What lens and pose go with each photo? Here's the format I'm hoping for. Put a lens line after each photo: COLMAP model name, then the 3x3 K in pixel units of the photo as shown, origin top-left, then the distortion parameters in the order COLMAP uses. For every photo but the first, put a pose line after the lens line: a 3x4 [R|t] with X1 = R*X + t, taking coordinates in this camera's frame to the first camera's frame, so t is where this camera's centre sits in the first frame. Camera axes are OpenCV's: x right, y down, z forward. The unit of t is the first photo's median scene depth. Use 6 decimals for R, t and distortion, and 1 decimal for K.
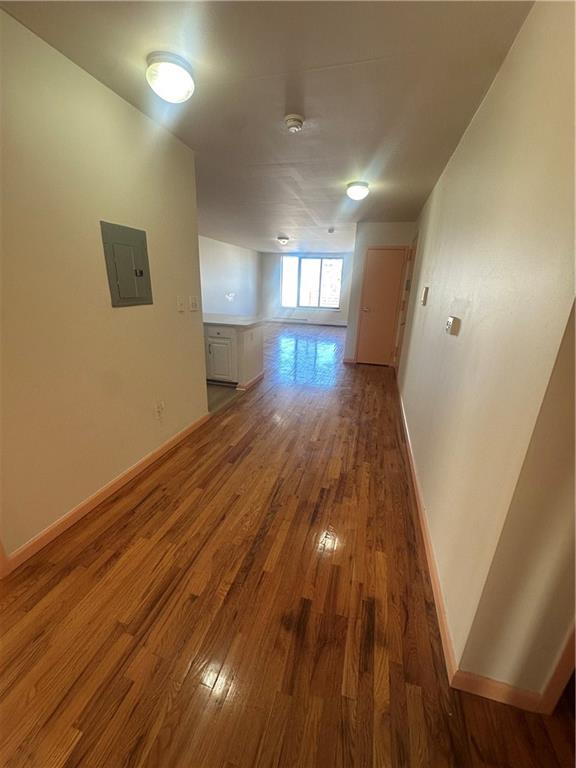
lens RADIAL K [[302.3, 0, 288.0], [0, 302.3, 384.0], [0, 0, 1]] dist [0.000996, 0.000162]
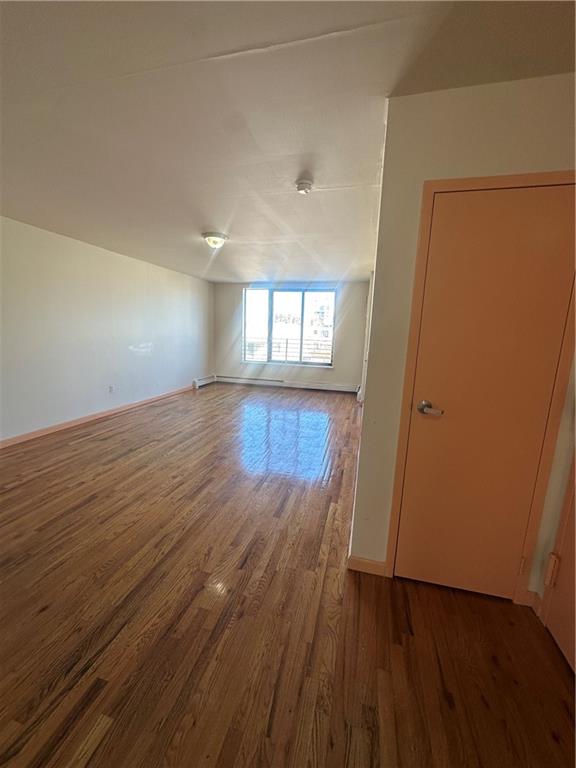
lens RADIAL K [[302.3, 0, 288.0], [0, 302.3, 384.0], [0, 0, 1]] dist [0.000996, 0.000162]
pose [[0.999803, -0.001137, 0.019817, 0.062571], [0.003994, 0.989458, -0.144768, -0.115511], [-0.019443, 0.144818, 0.989267, 0.366089]]
